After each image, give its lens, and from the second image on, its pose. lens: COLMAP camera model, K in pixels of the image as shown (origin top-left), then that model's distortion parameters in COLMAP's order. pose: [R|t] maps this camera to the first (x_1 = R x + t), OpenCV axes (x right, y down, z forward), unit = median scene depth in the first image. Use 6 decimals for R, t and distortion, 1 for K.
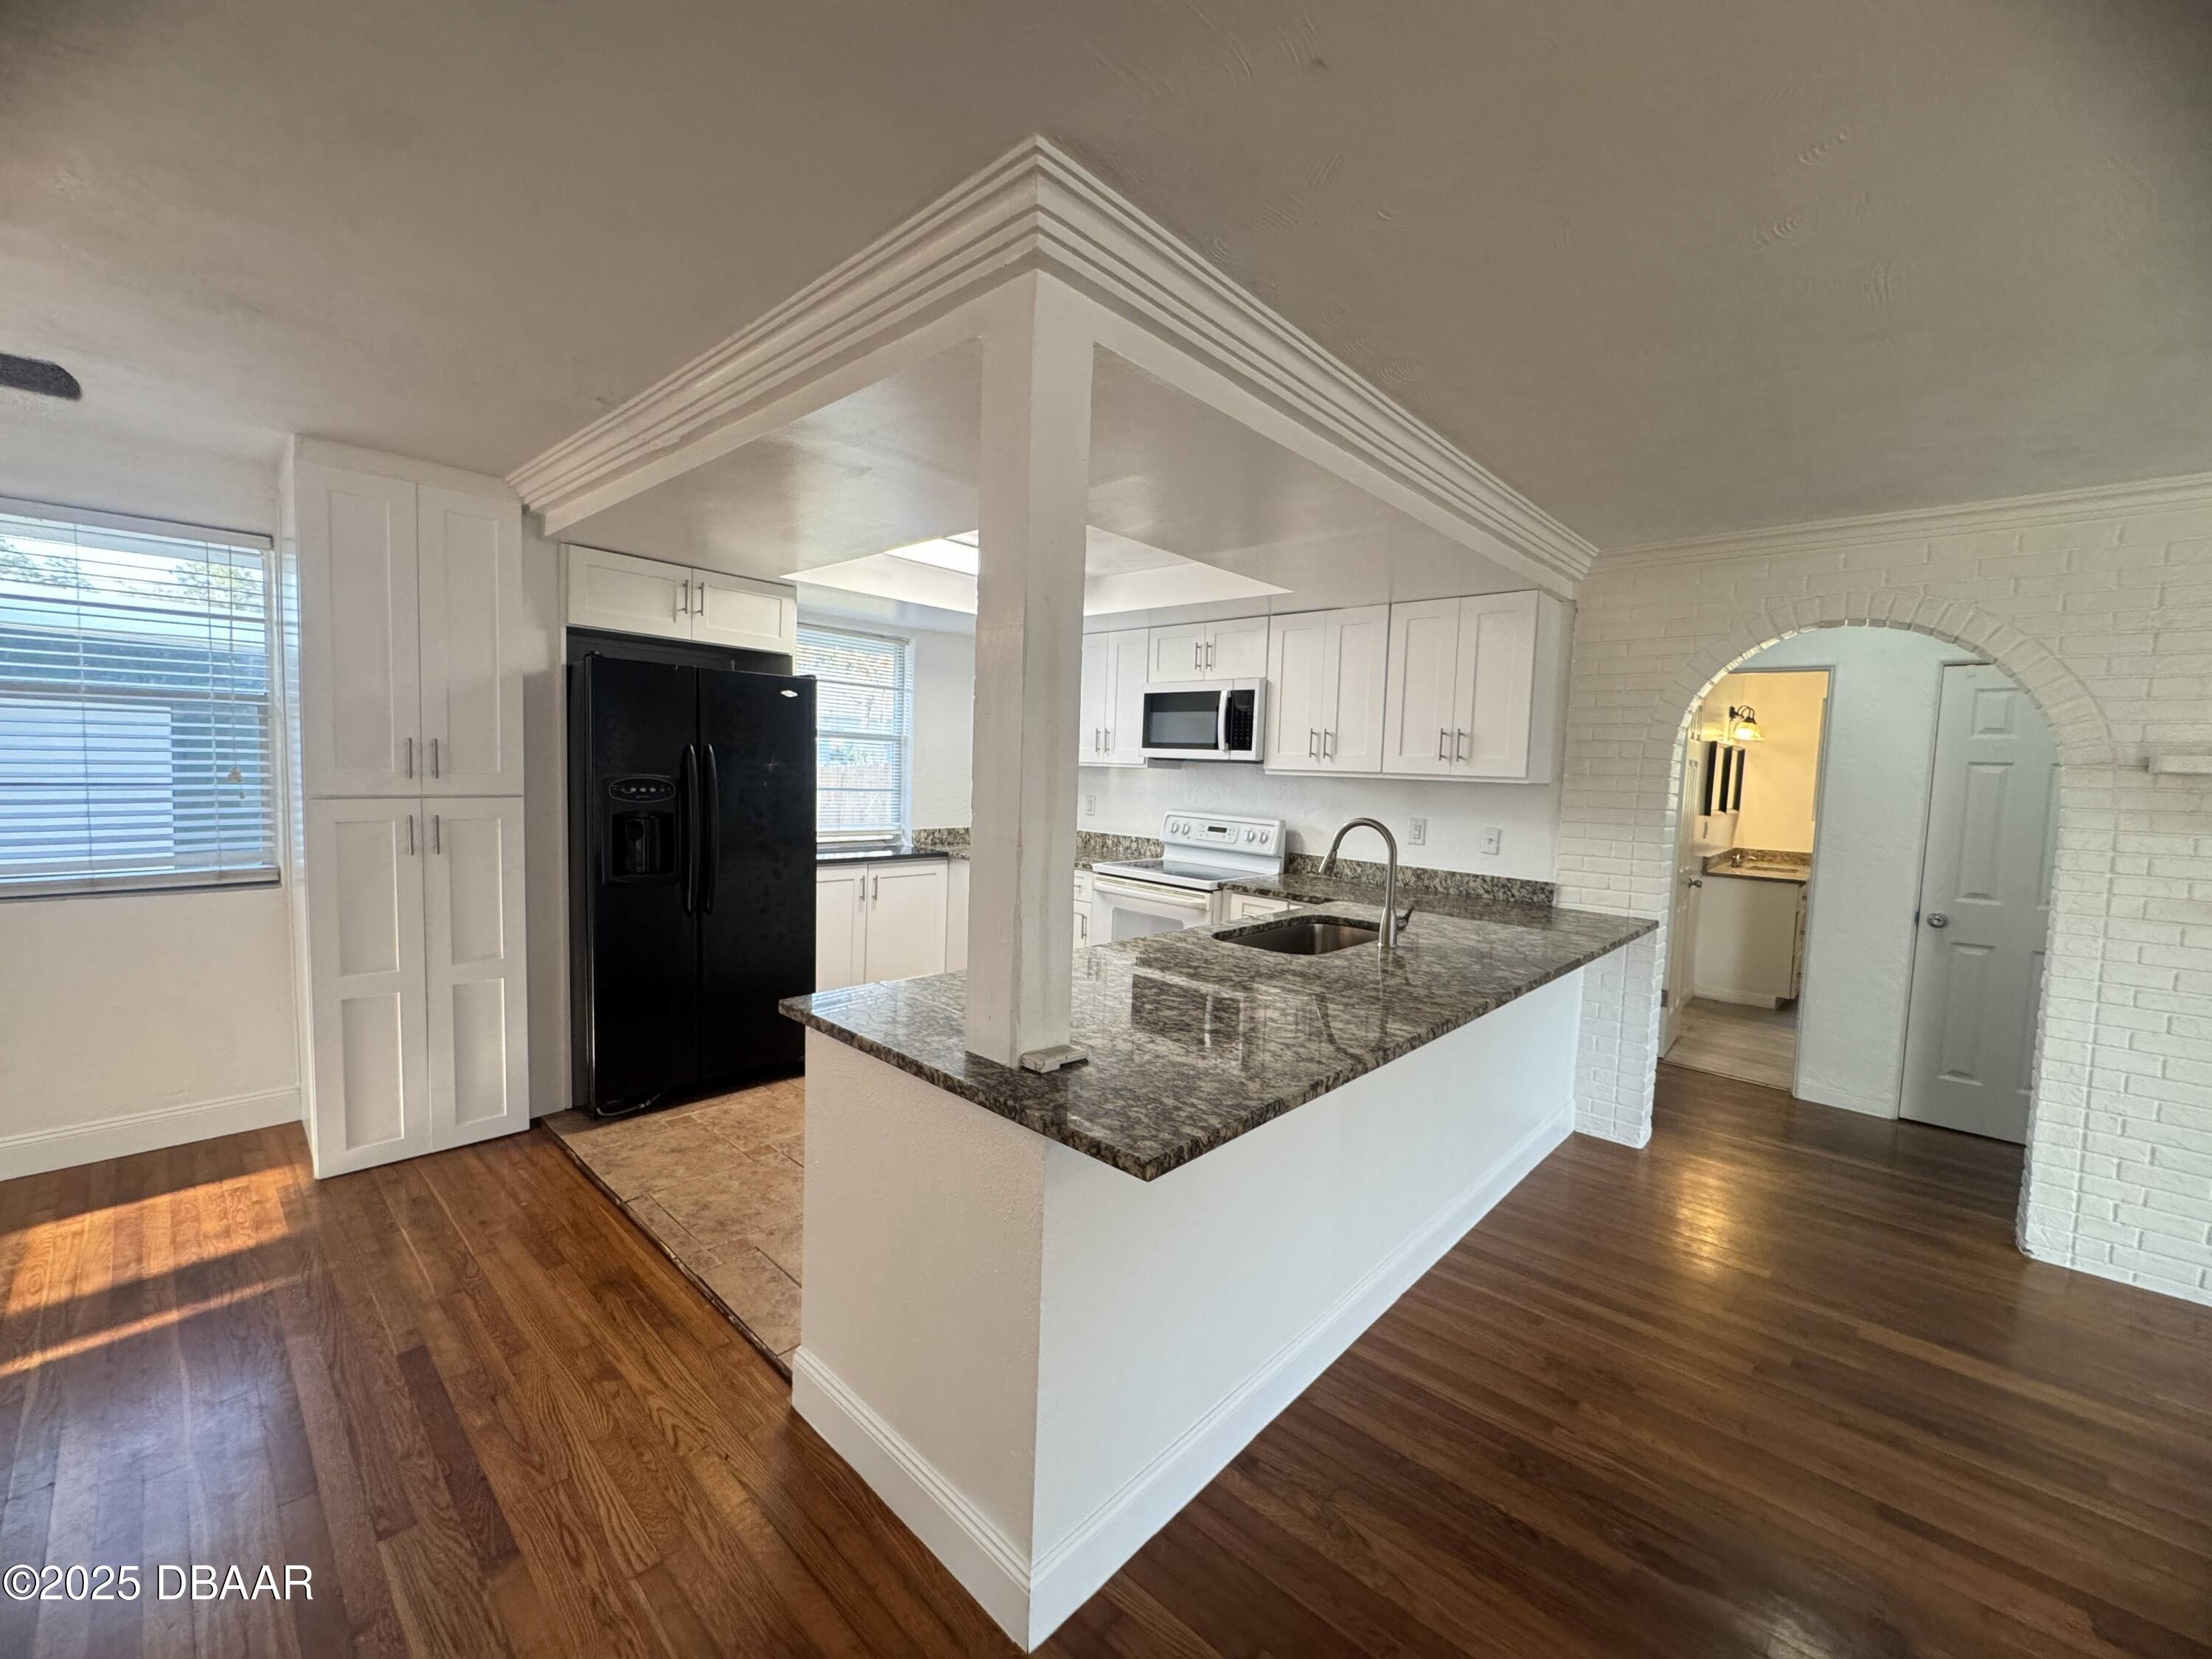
lens RADIAL K [[882.8, 0, 1106.7], [0, 882.8, 824.4], [0, 0, 1]] dist [-0.003738, 0.000700]
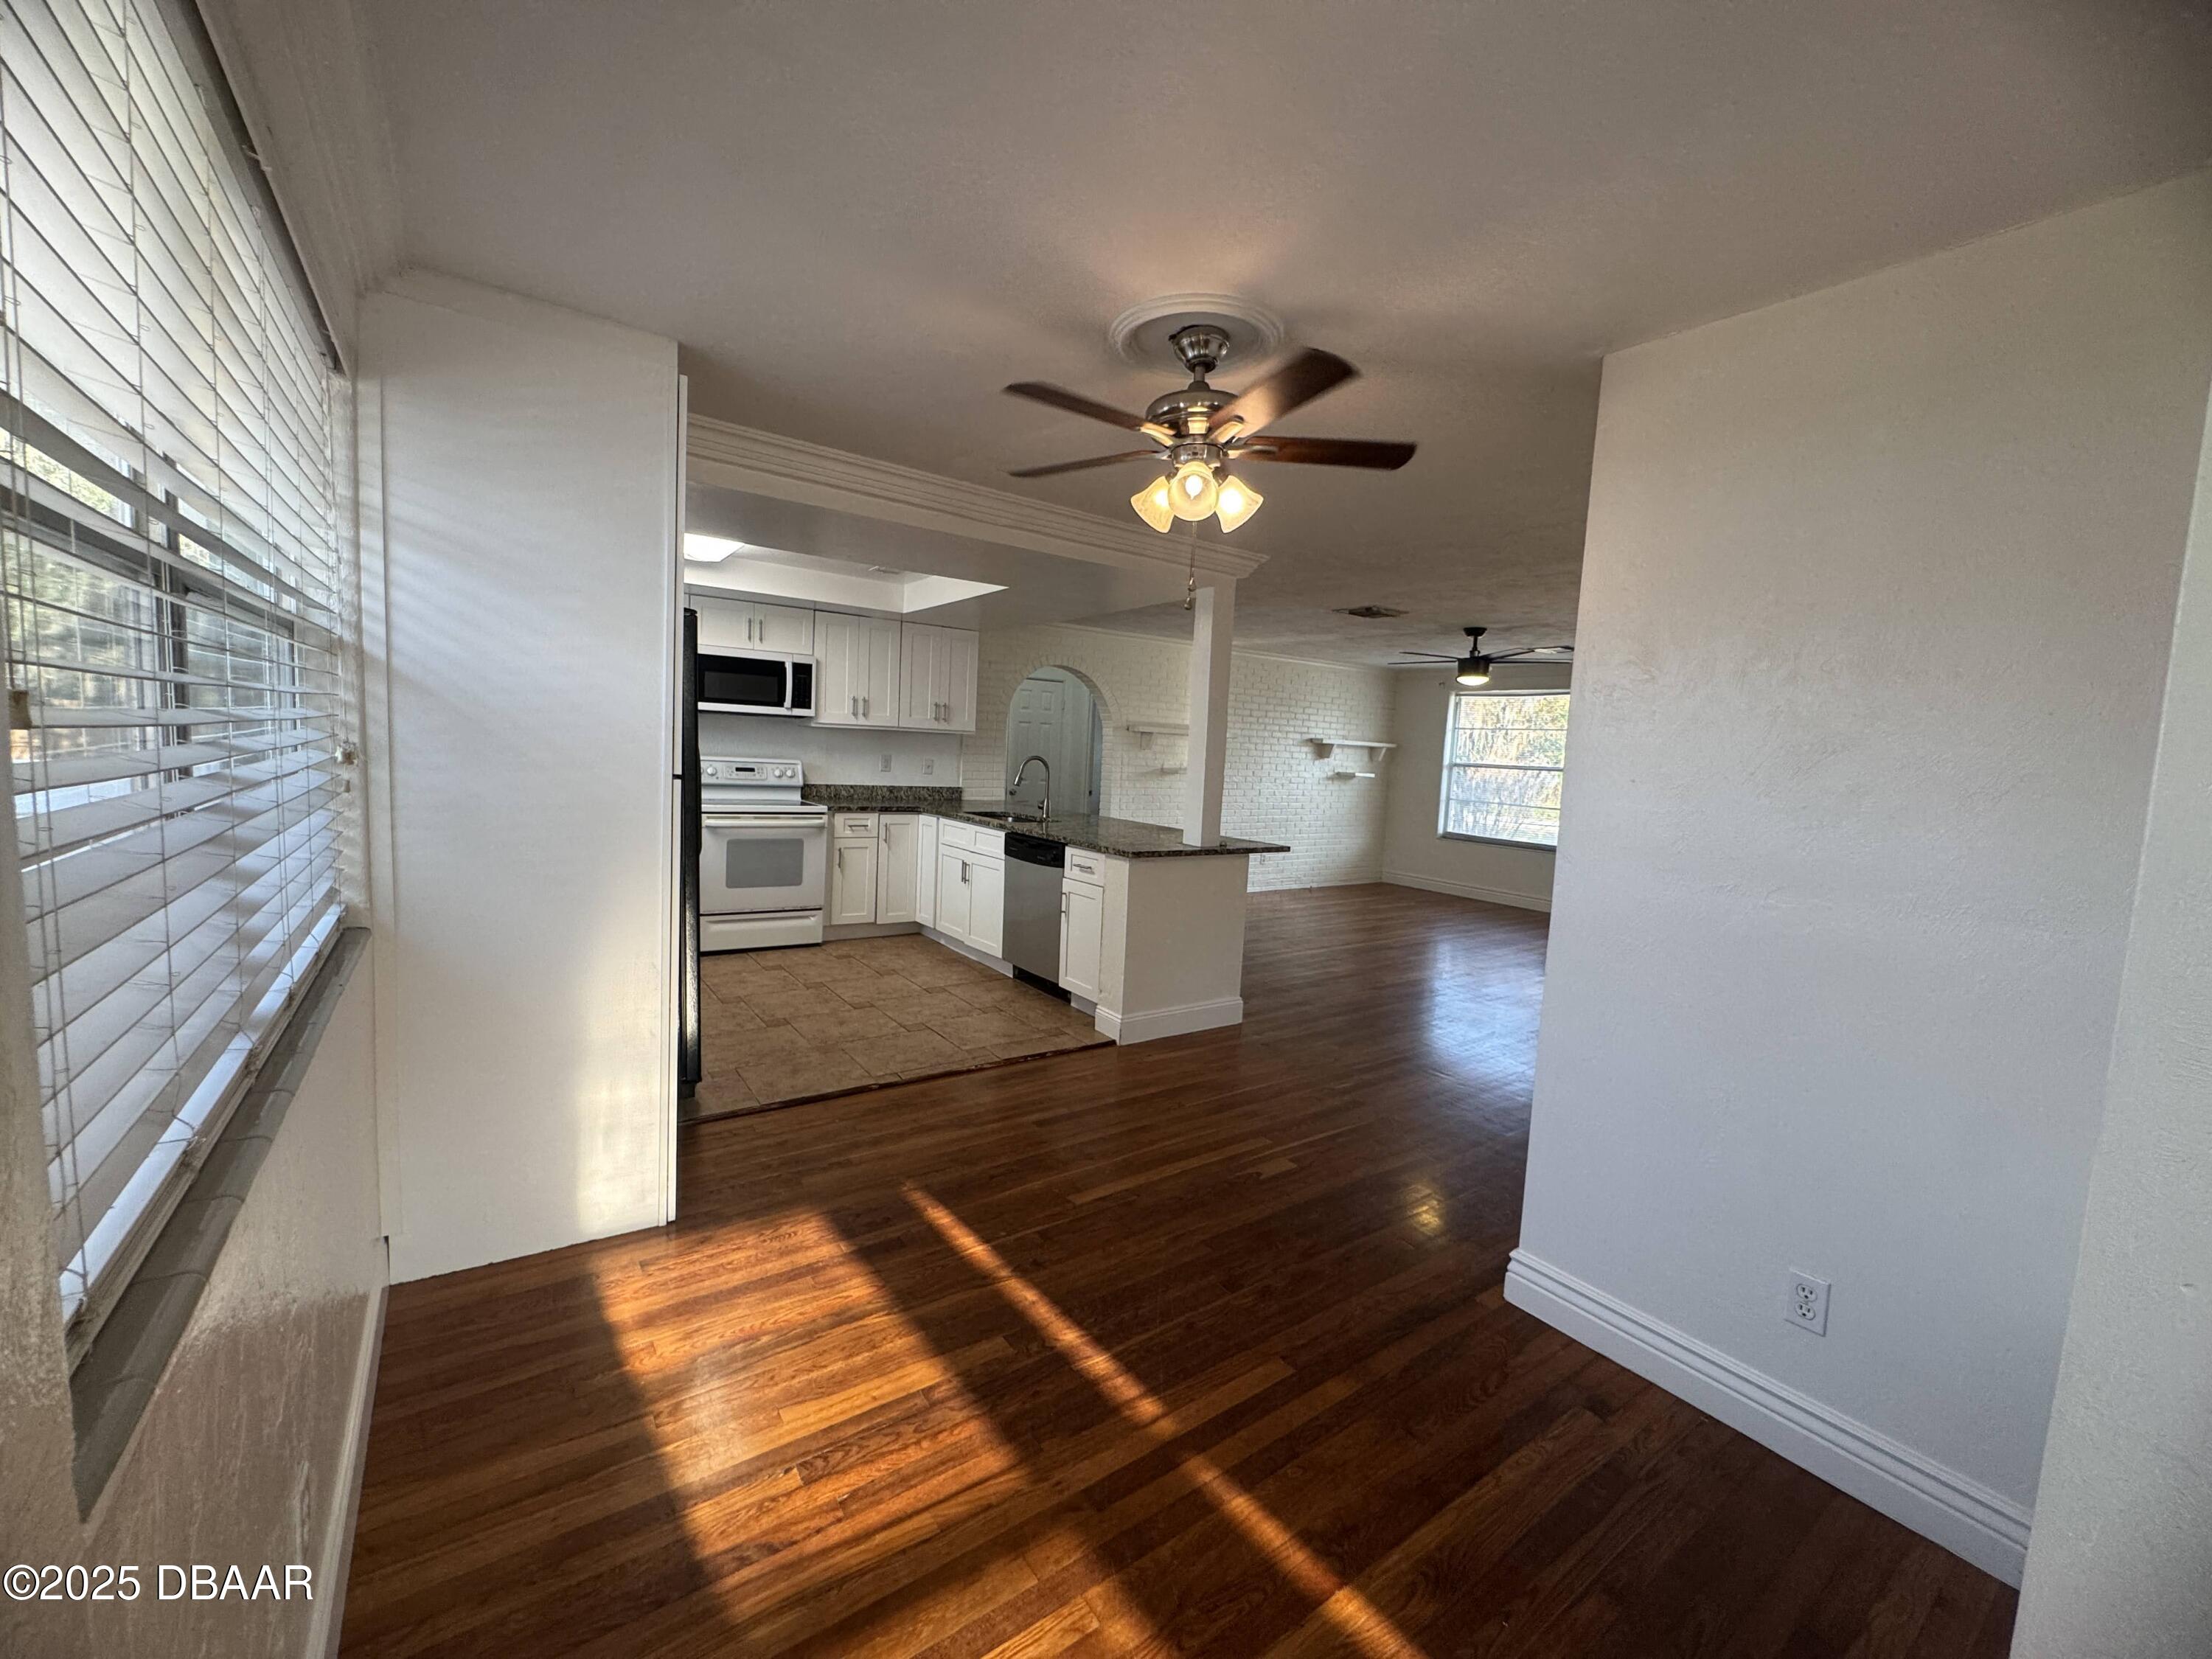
lens RADIAL K [[882.8, 0, 1102.0], [0, 882.8, 820.9], [0, 0, 1]] dist [-0.003738, 0.000700]
pose [[0.210913, -0.108857, 0.971425, -1.251328], [0.025252, 0.994055, 0.105910, -0.052650], [-0.977179, 0.002192, 0.212408, 0.315466]]
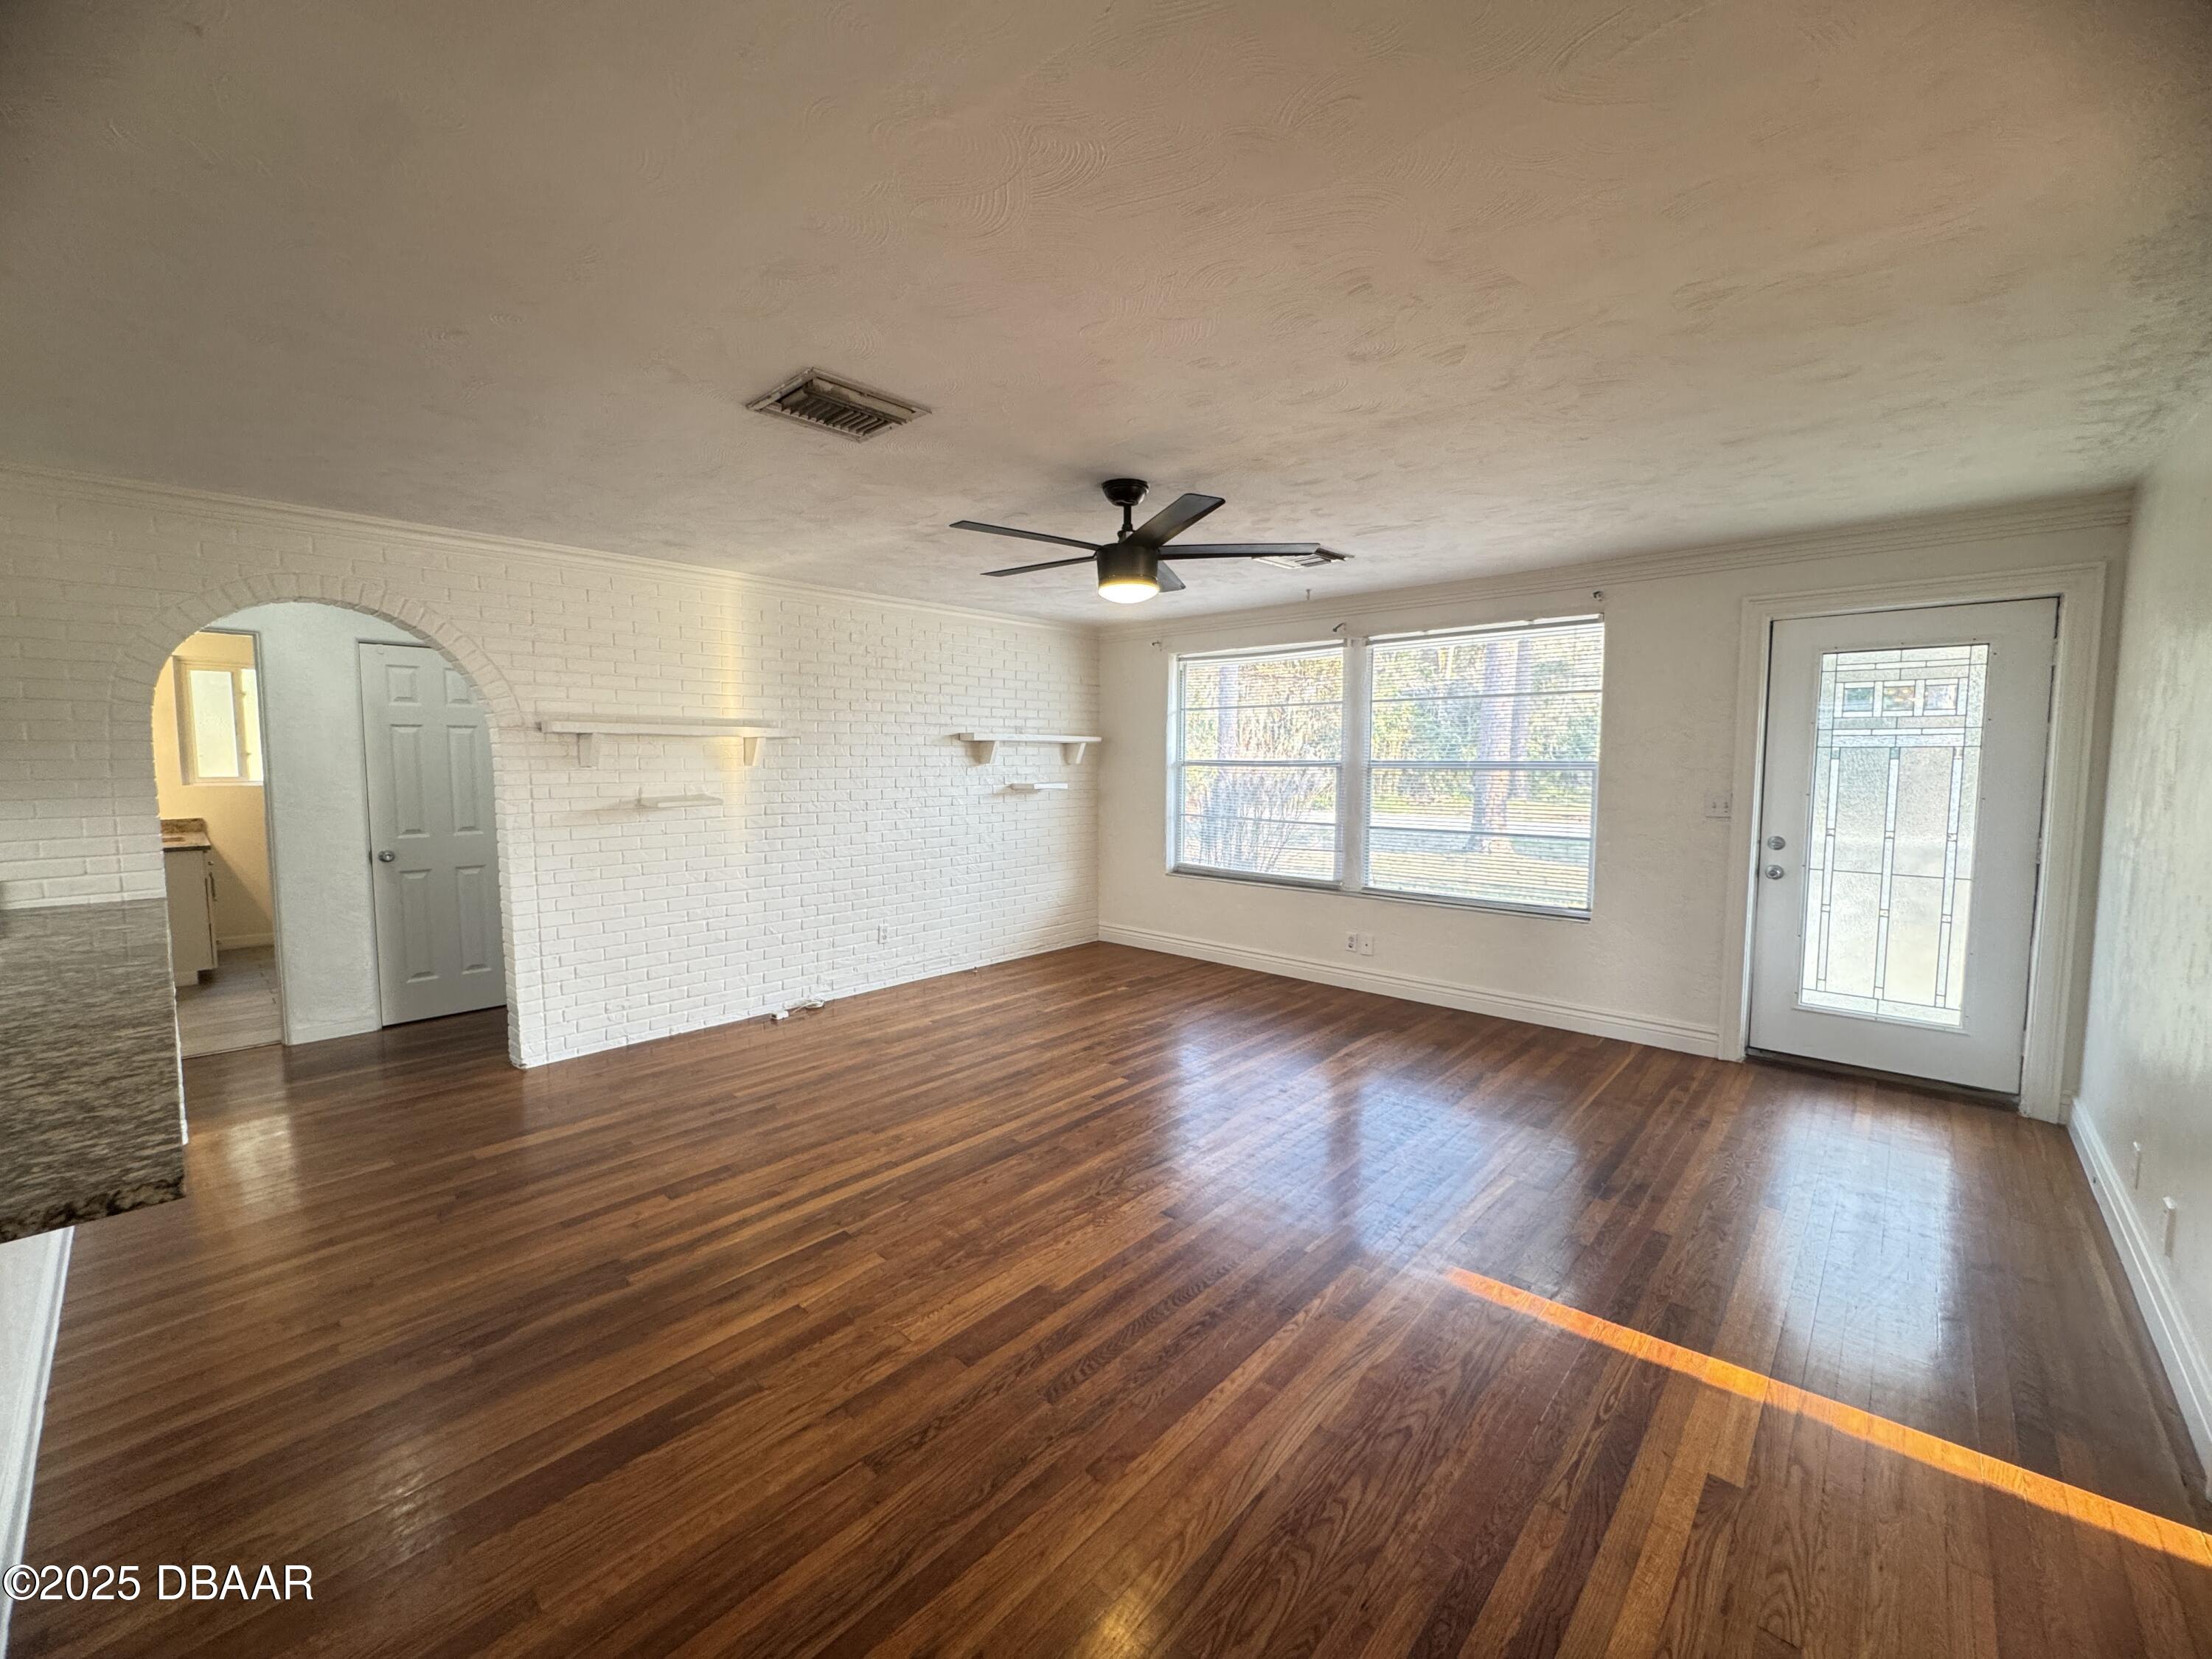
lens RADIAL K [[882.8, 0, 1101.0], [0, 882.8, 825.5], [0, 0, 1]] dist [-0.003738, 0.000700]
pose [[0.003012, -0.113744, 0.993506, -0.259682], [0.067165, 0.991290, 0.113286, -0.003807], [-0.997737, 0.066387, 0.010625, 0.008862]]
